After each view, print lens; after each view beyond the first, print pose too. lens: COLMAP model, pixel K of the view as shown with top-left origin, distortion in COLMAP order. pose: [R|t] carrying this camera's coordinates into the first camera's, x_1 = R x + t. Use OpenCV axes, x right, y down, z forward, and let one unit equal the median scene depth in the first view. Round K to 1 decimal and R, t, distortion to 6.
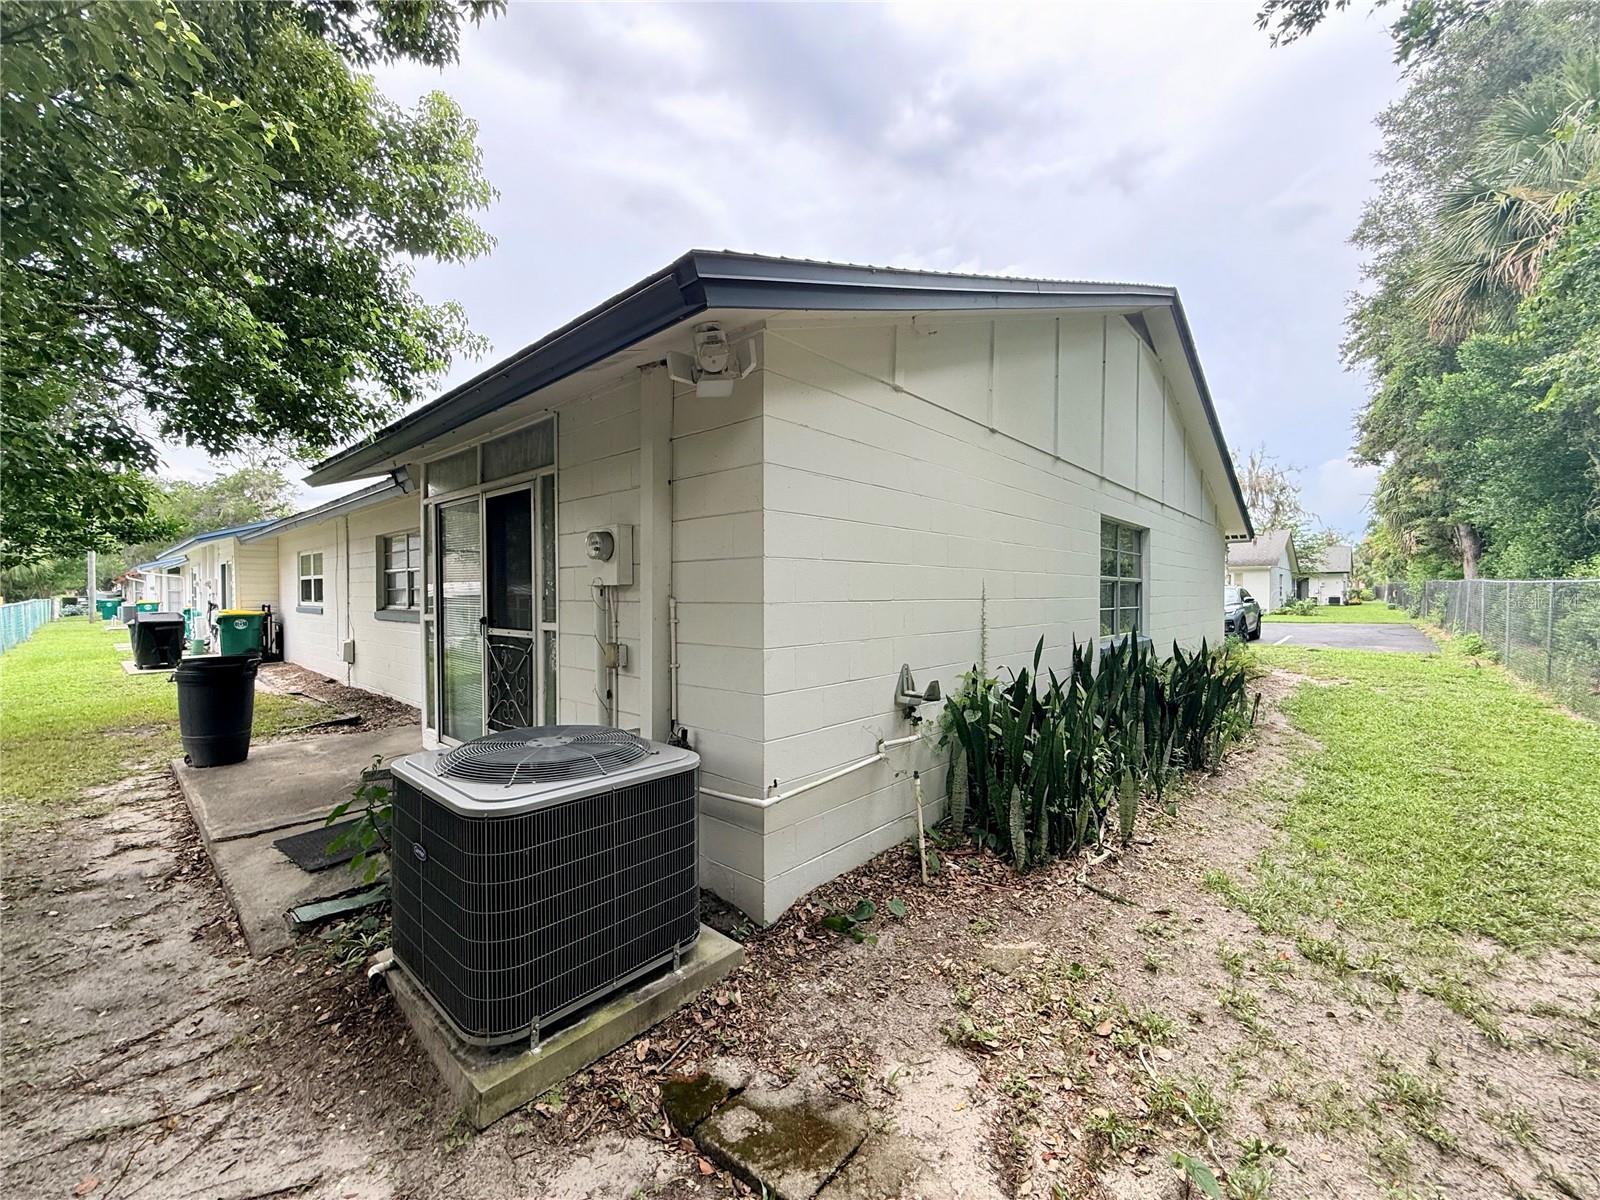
lens RADIAL K [[638.2, 0, 801.7], [0, 638.2, 600.8], [0, 0, 1]] dist [-0.001973, 0.000548]
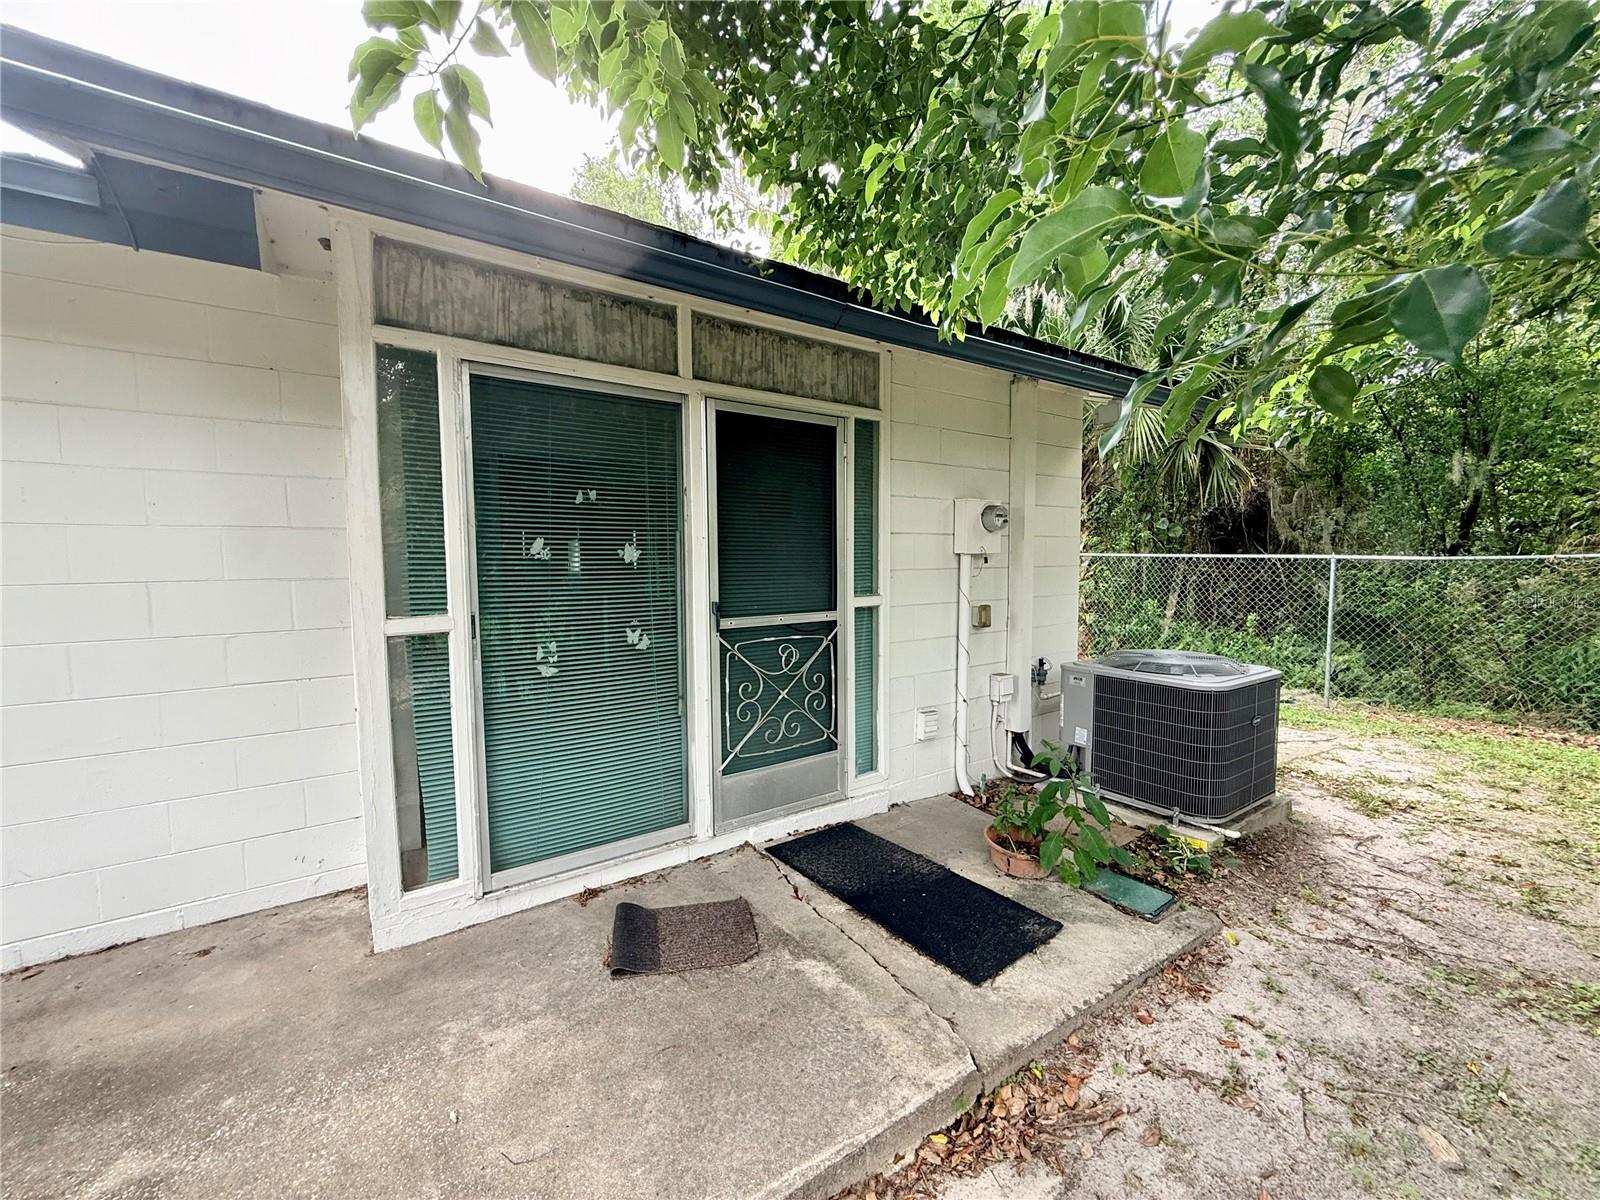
lens RADIAL K [[638.2, 0, 798.9], [0, 638.2, 603.3], [0, 0, 1]] dist [-0.001973, 0.000548]
pose [[0.240787, -0.061985, 0.968597, -1.700963], [0.021204, 0.998056, 0.058600, -0.011677], [-0.970346, 0.006428, 0.241633, 1.220777]]
